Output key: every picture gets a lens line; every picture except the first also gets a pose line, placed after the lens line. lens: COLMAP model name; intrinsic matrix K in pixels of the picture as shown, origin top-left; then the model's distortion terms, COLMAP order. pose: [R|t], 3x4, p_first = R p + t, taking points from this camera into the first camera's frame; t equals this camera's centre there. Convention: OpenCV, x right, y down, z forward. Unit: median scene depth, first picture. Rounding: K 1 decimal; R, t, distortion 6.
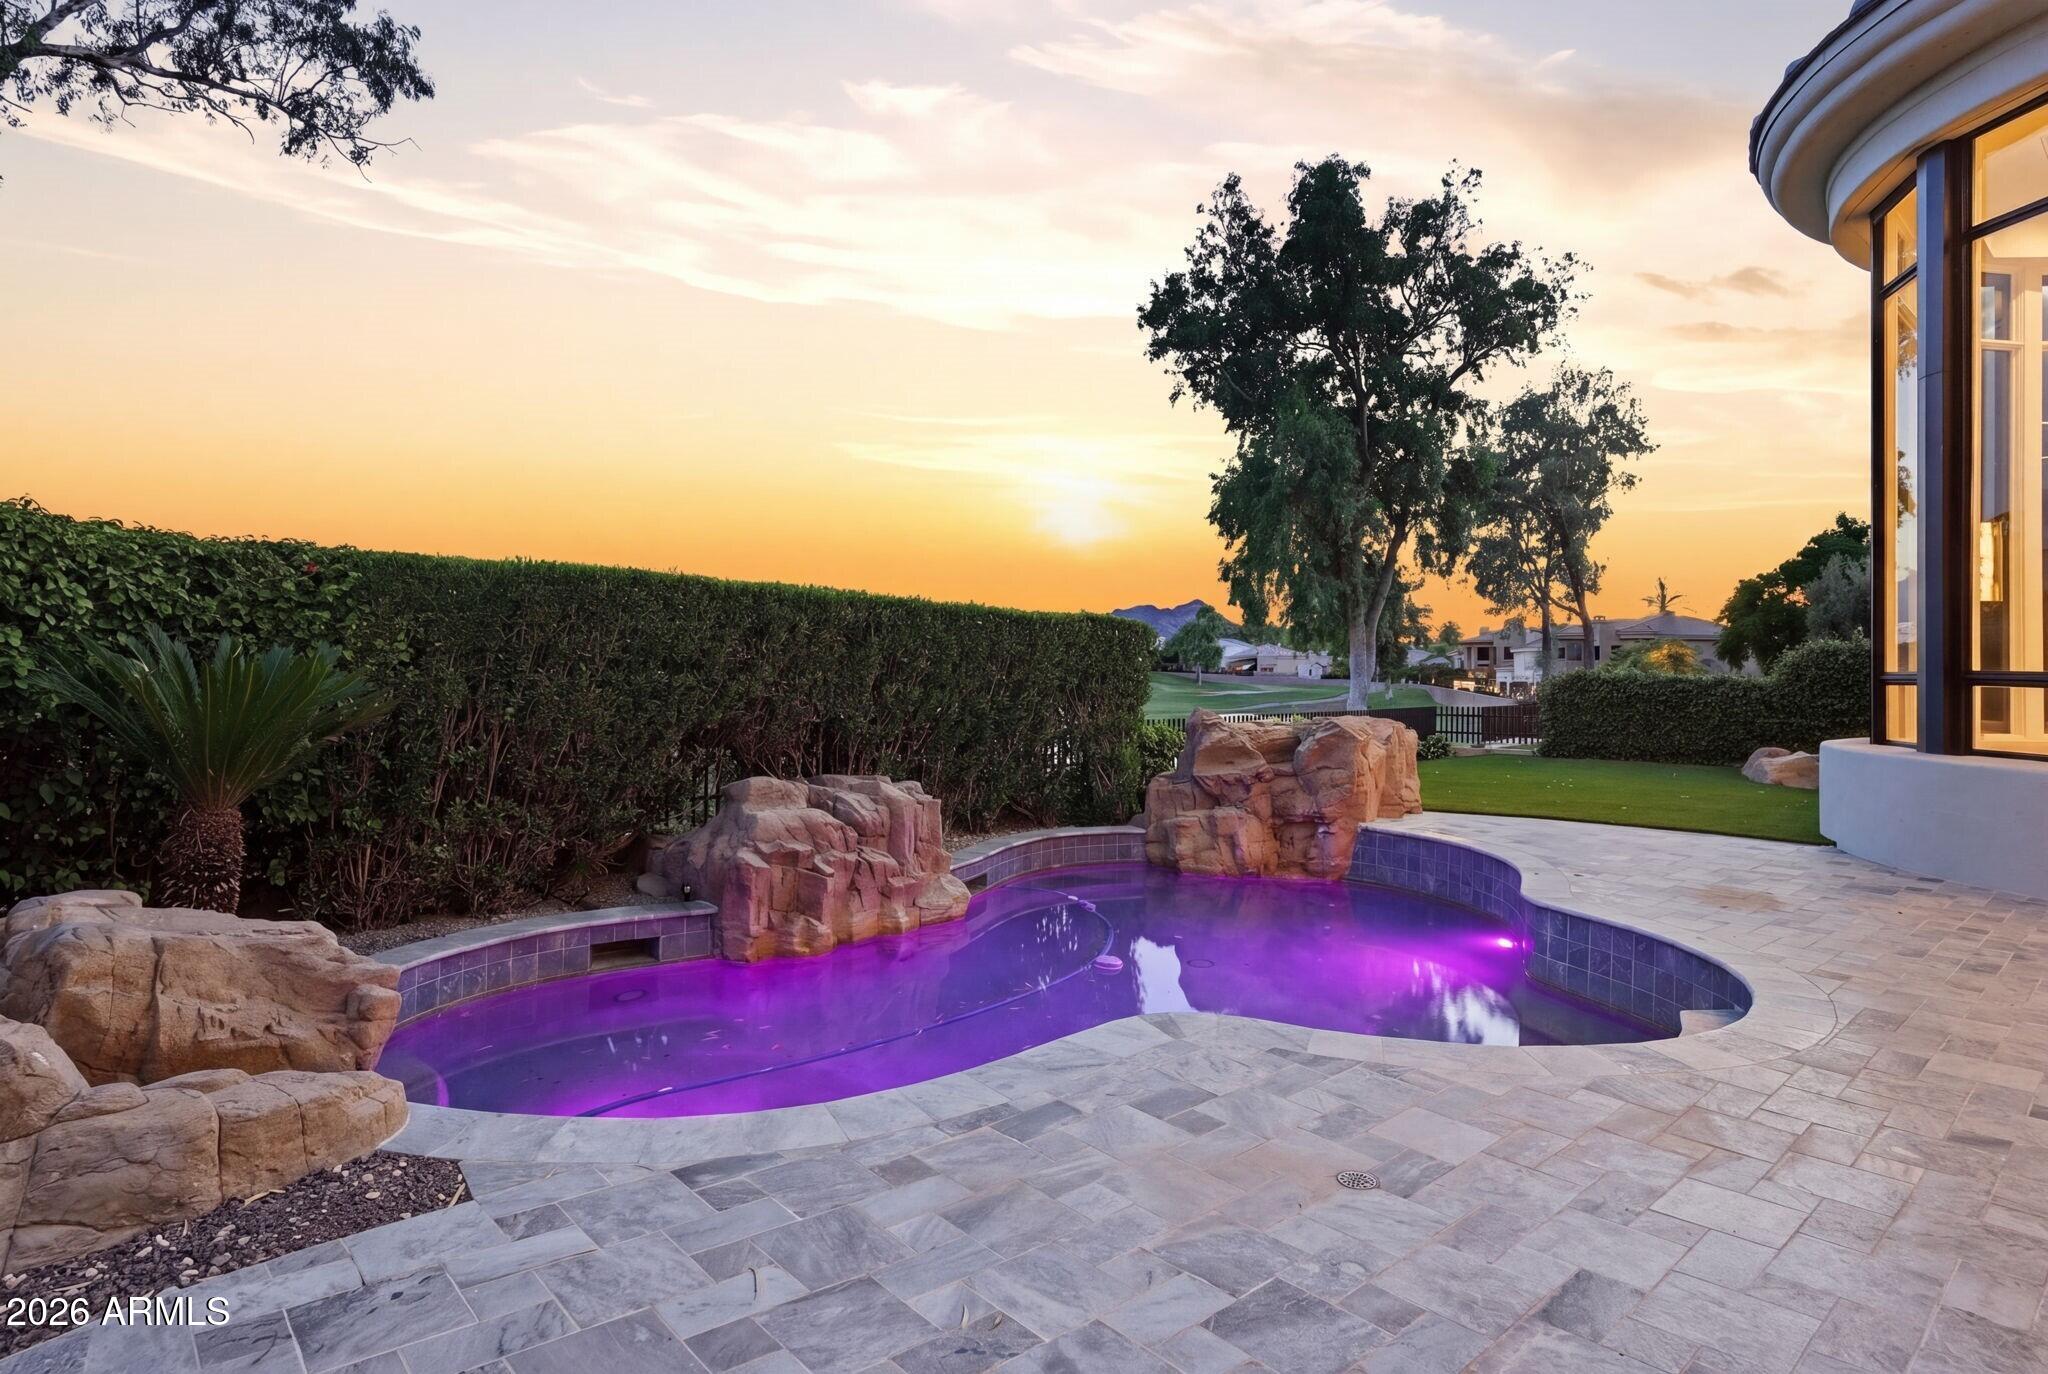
lens RADIAL K [[934.6, 0, 1024.0], [0, 934.6, 687.0], [0, 0, 1]] dist [-0.000496, 0.000007]
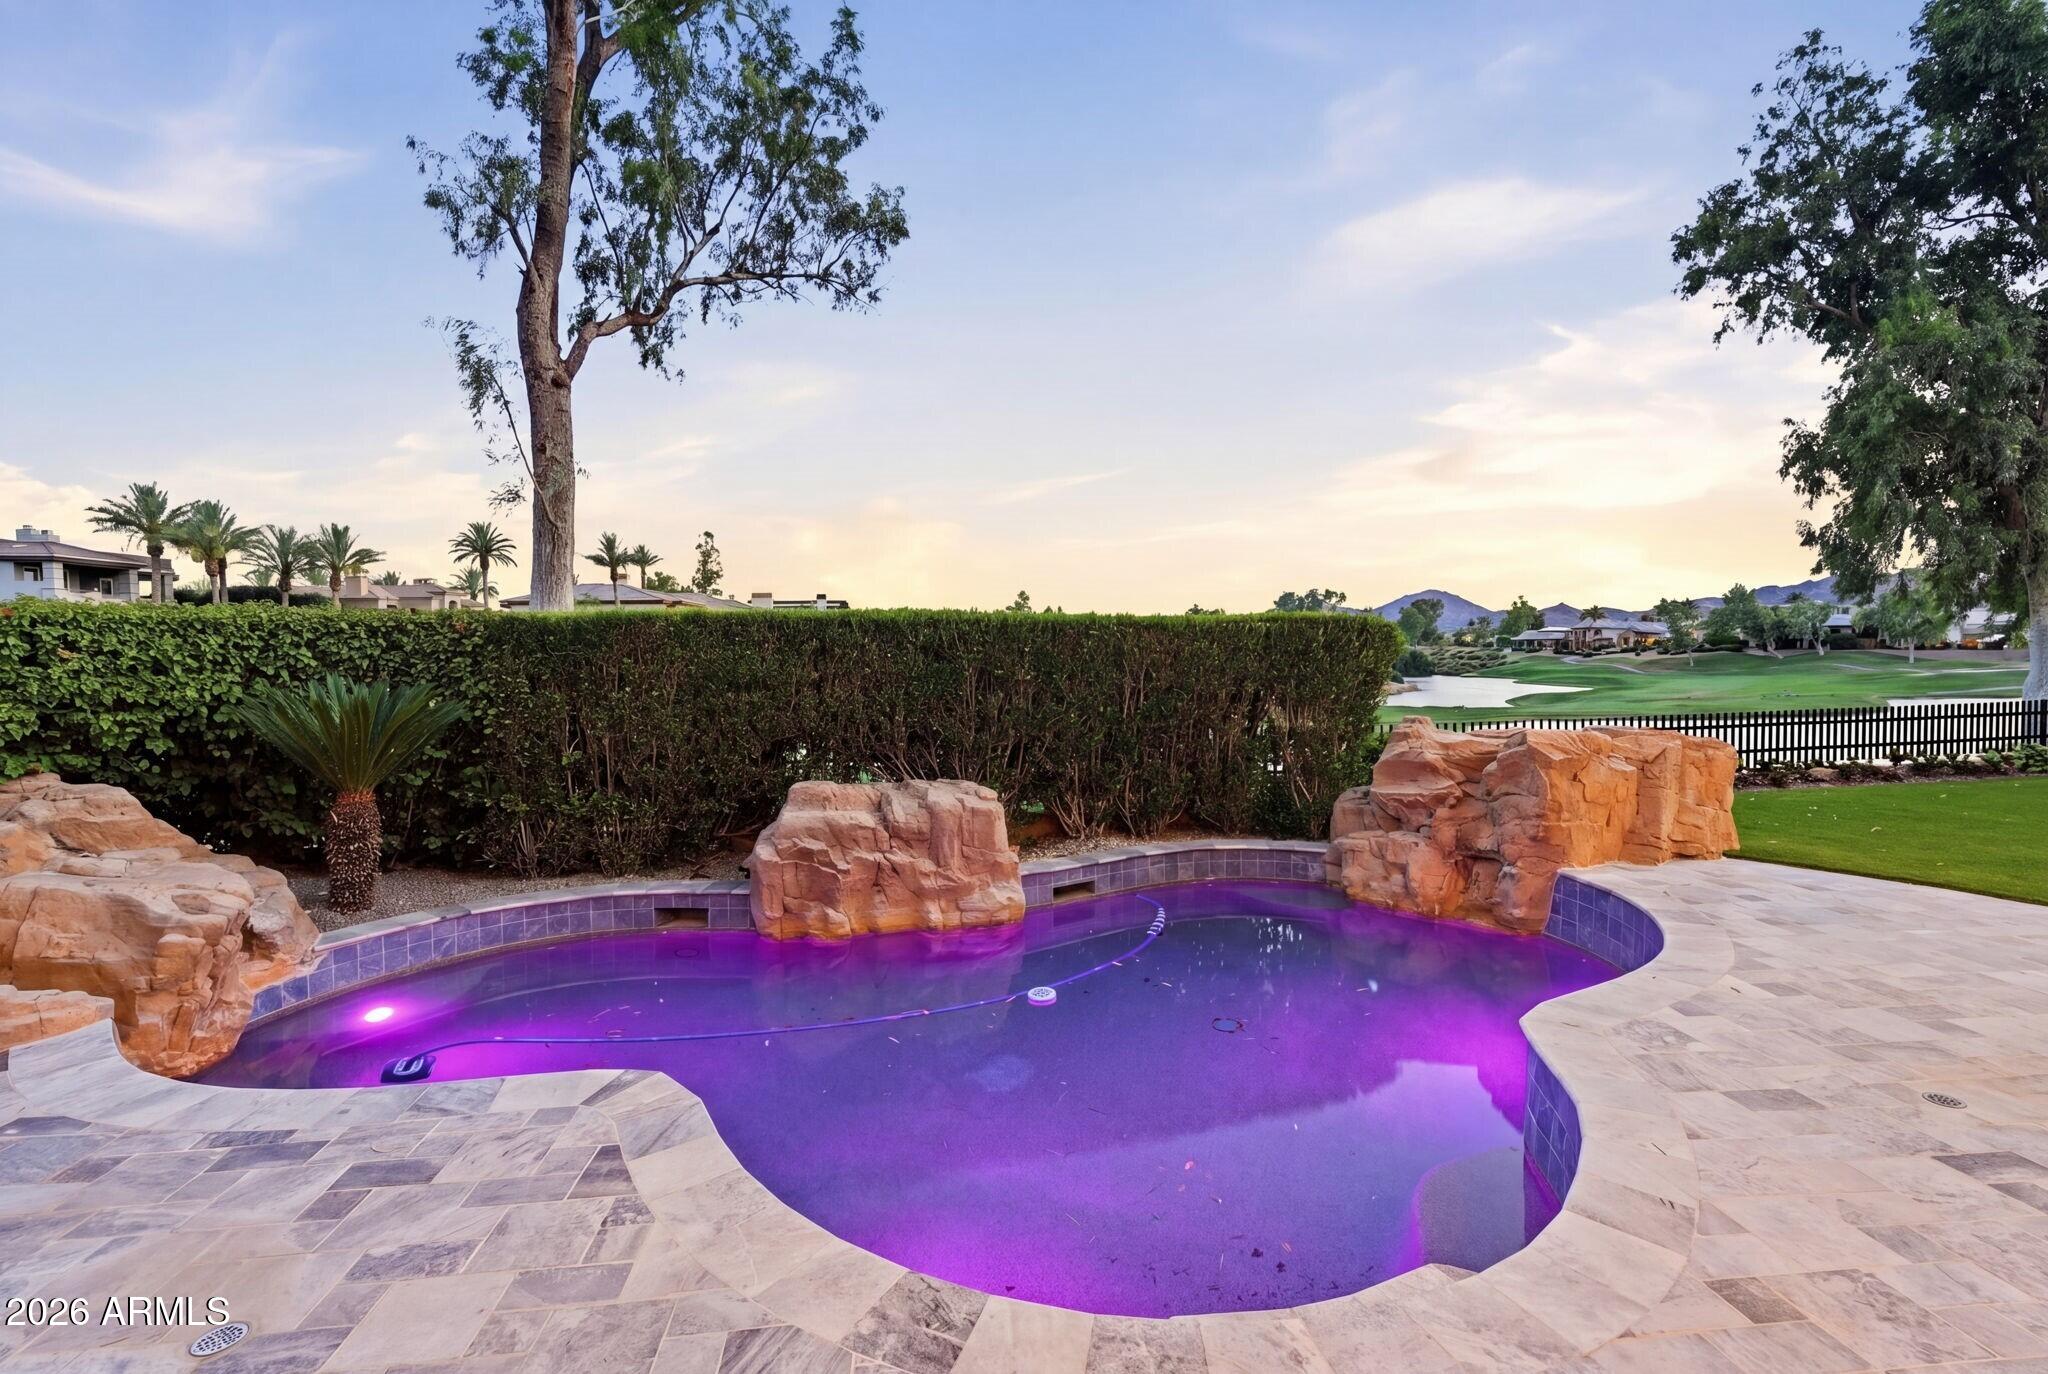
lens RADIAL K [[819.4, 0, 1024.0], [0, 819.4, 742.8], [0, 0, 1]] dist [-0.000136, -0.000021]
pose [[0.852294, 0.019681, -0.522693, 0.324155], [0.017758, 0.997627, 0.066520, -0.010050], [0.522762, -0.065977, 0.849922, 0.189750]]
